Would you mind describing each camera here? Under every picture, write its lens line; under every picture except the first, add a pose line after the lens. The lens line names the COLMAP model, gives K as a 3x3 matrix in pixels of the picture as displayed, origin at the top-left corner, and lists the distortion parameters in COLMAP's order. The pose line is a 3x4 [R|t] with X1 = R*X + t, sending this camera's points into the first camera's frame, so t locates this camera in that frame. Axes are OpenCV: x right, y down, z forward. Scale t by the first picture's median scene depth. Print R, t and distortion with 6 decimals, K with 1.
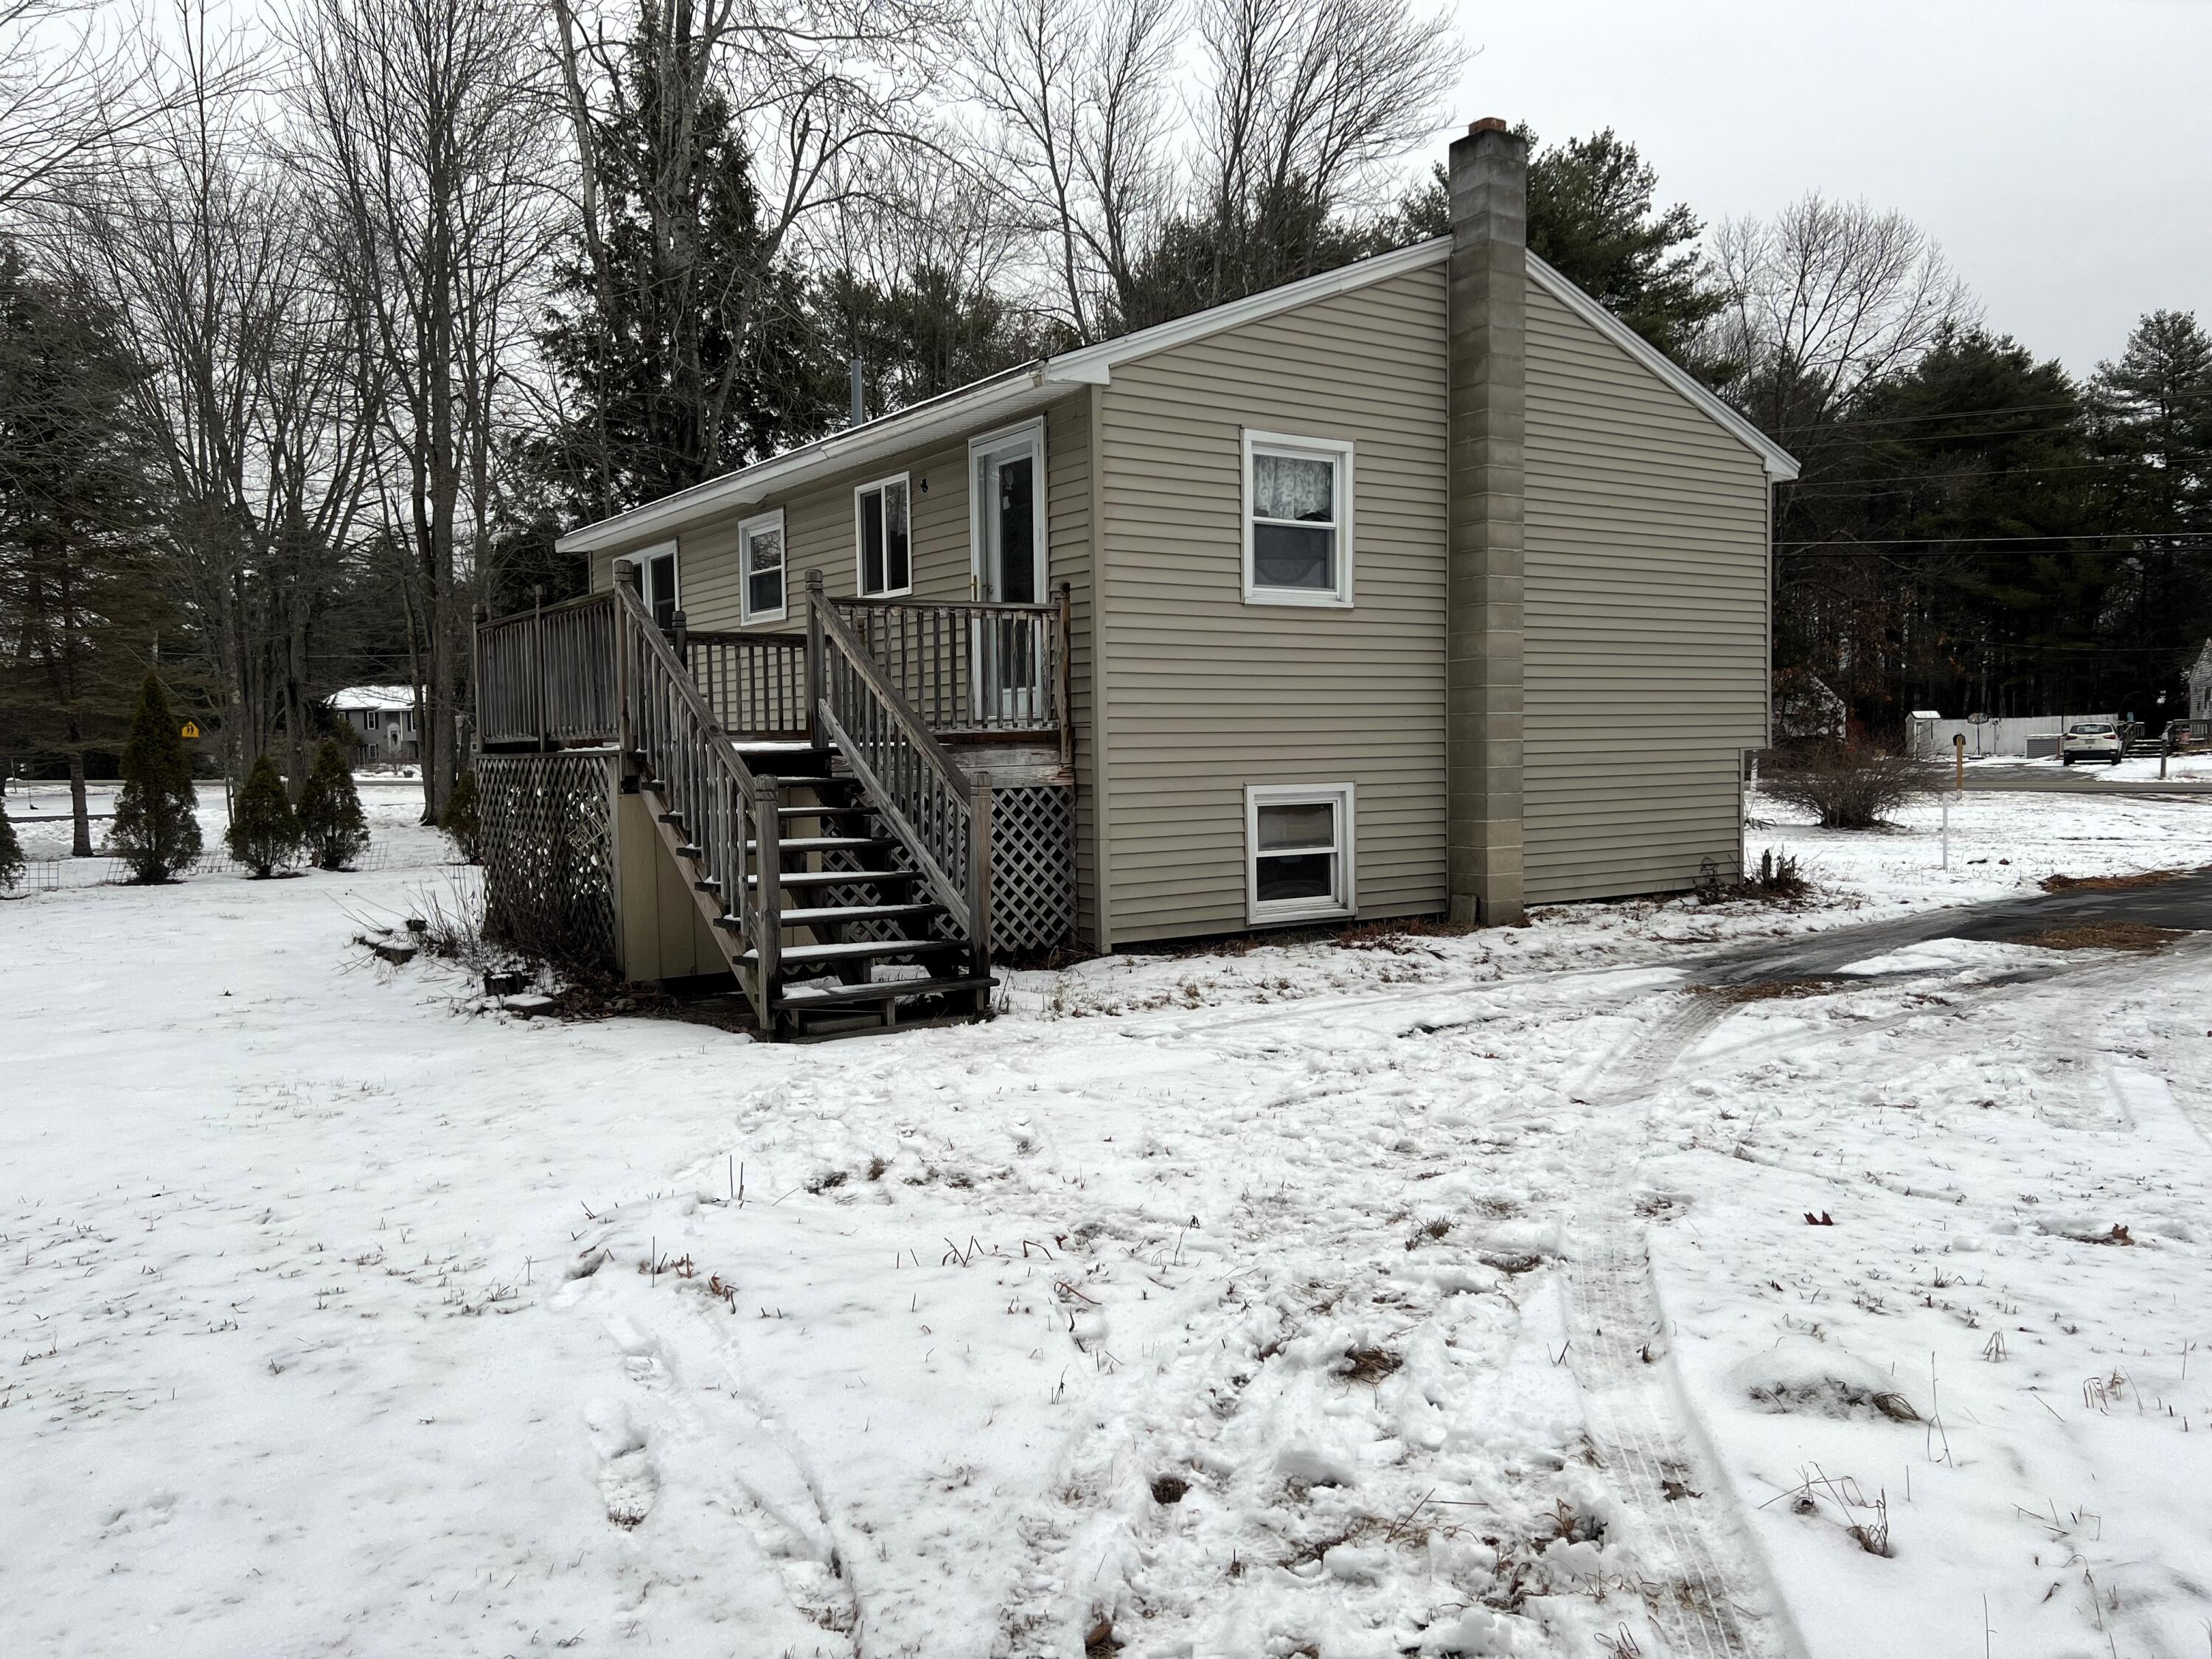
lens RADIAL K [[1673.1, 0, 1063.2], [0, 1673.1, 832.6], [0, 0, 1]] dist [0.109450, -0.000856]
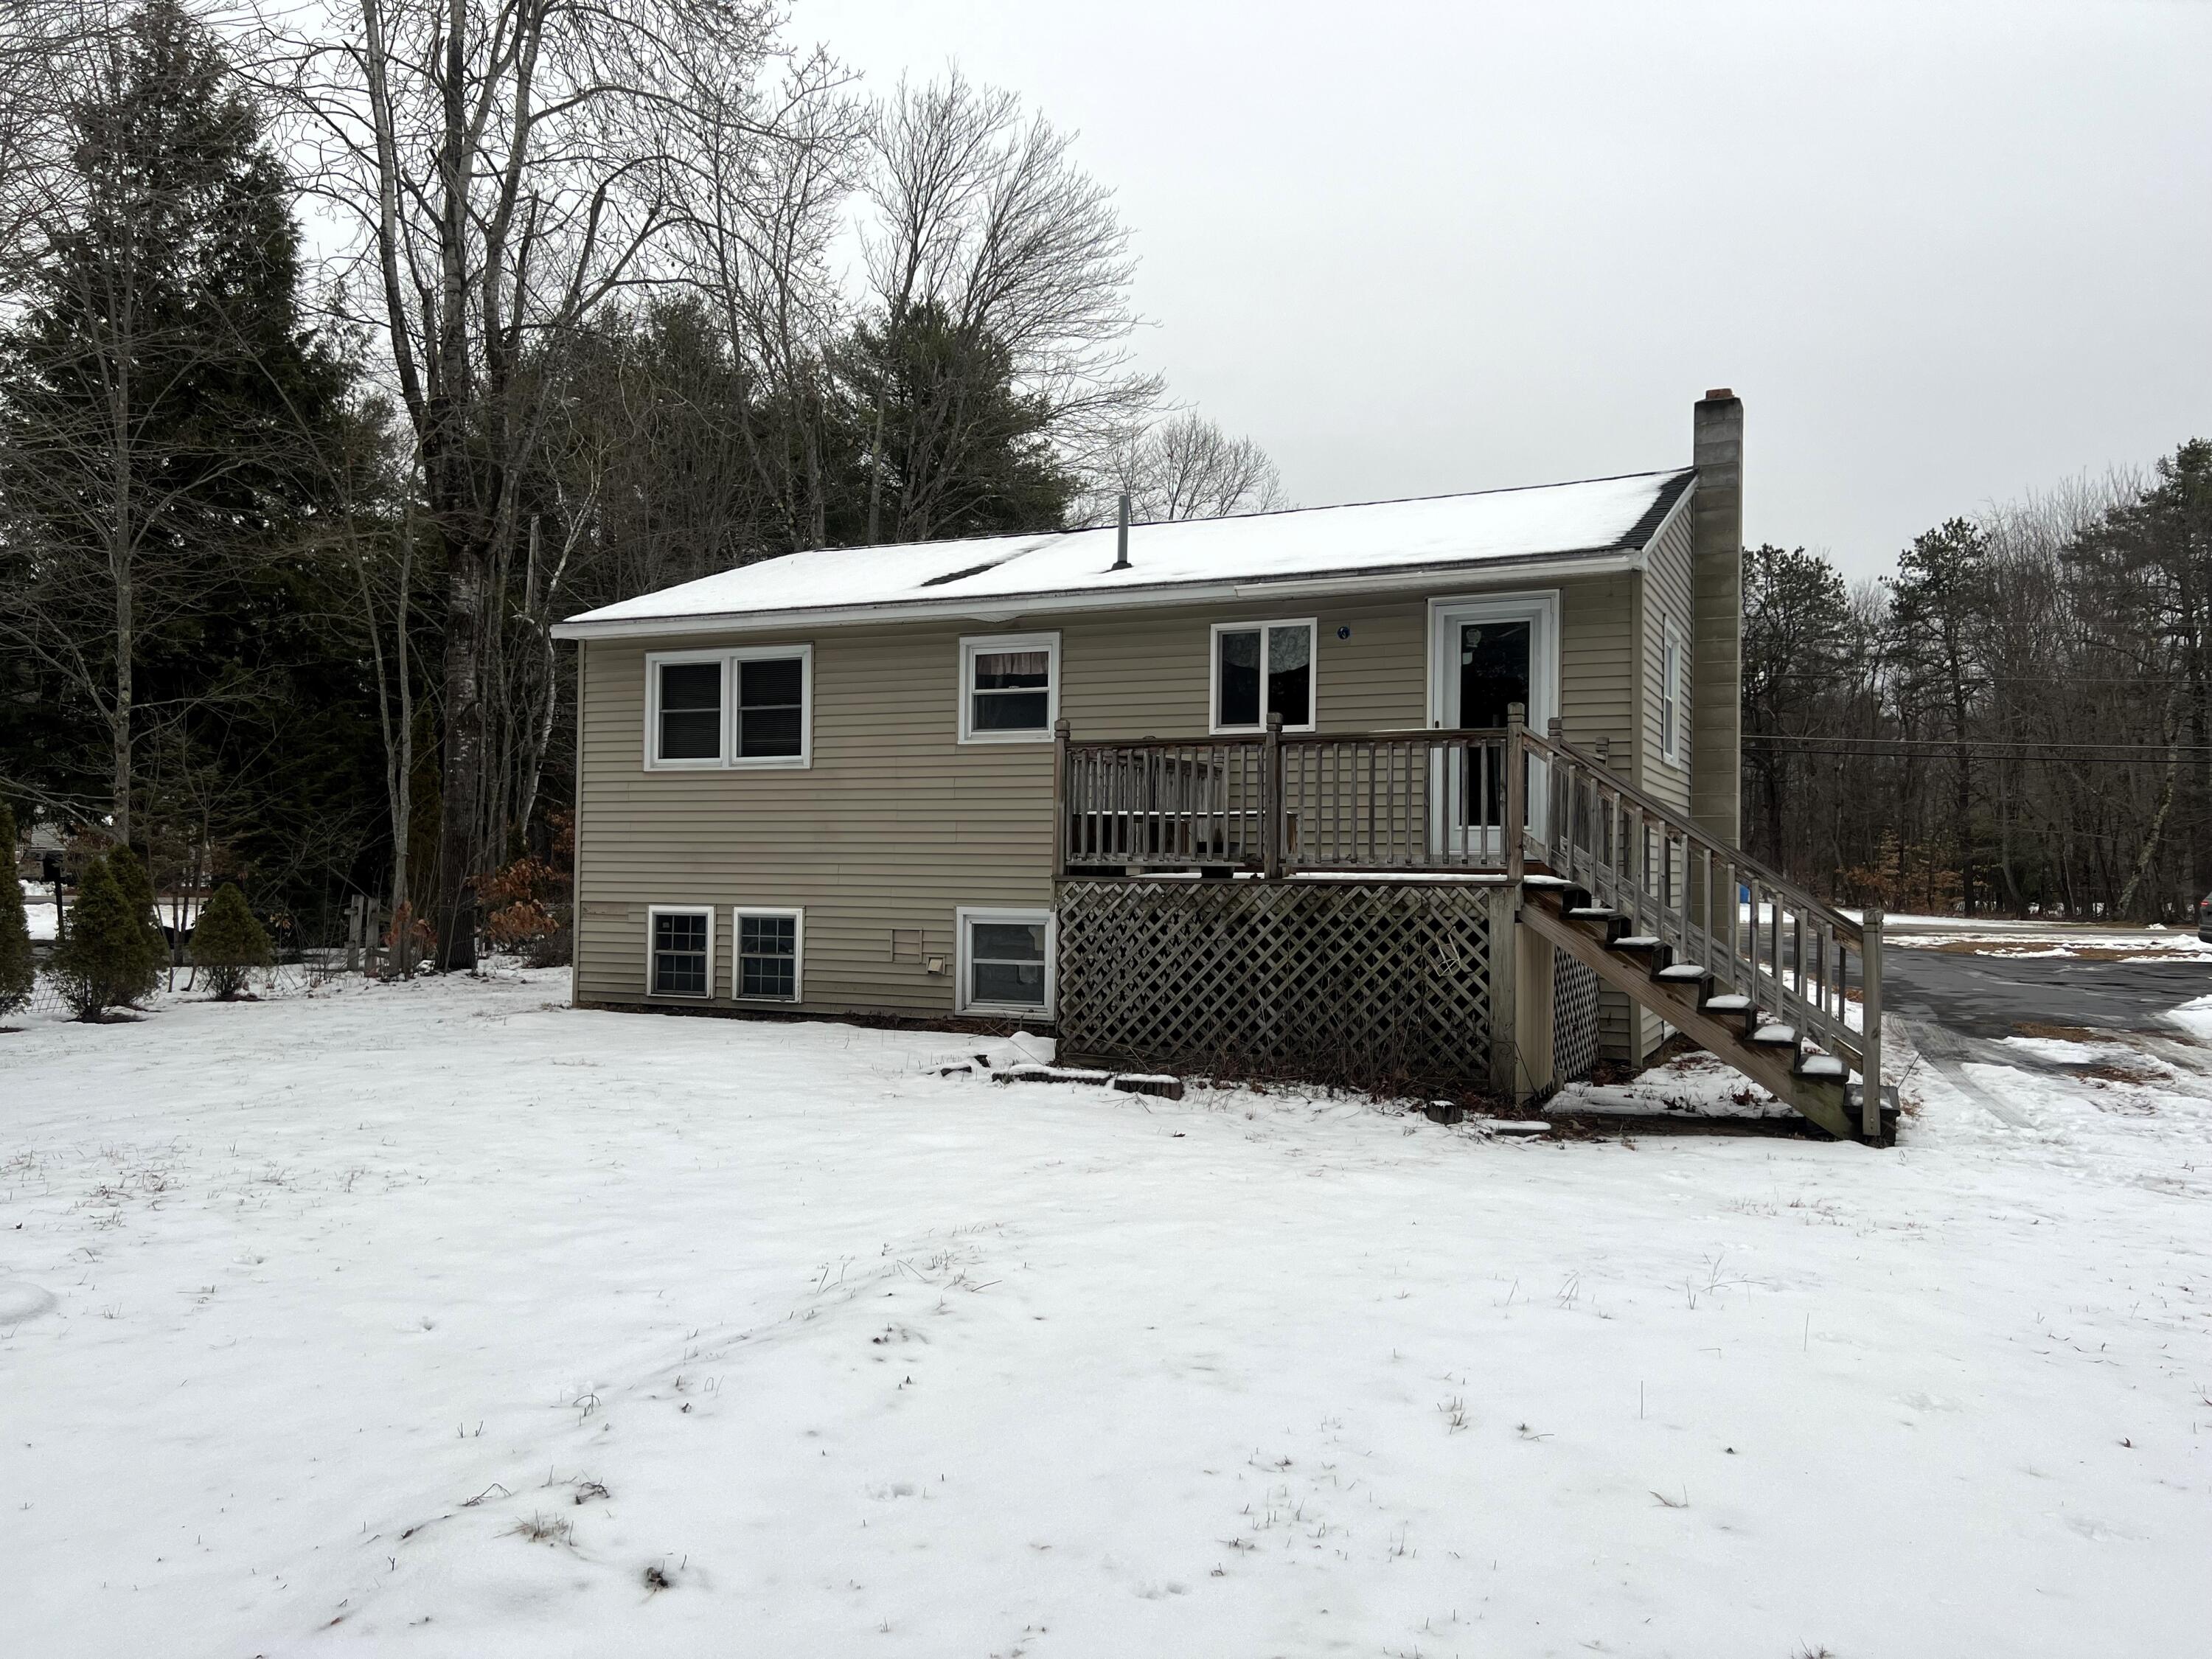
lens RADIAL K [[1673.1, 0, 1063.2], [0, 1673.1, 832.6], [0, 0, 1]] dist [0.109450, -0.000856]
pose [[0.865868, 0.029795, 0.499384, -0.740497], [0.003702, 0.997816, -0.065953, -0.007542], [-0.500259, 0.058956, 0.863867, 0.158774]]
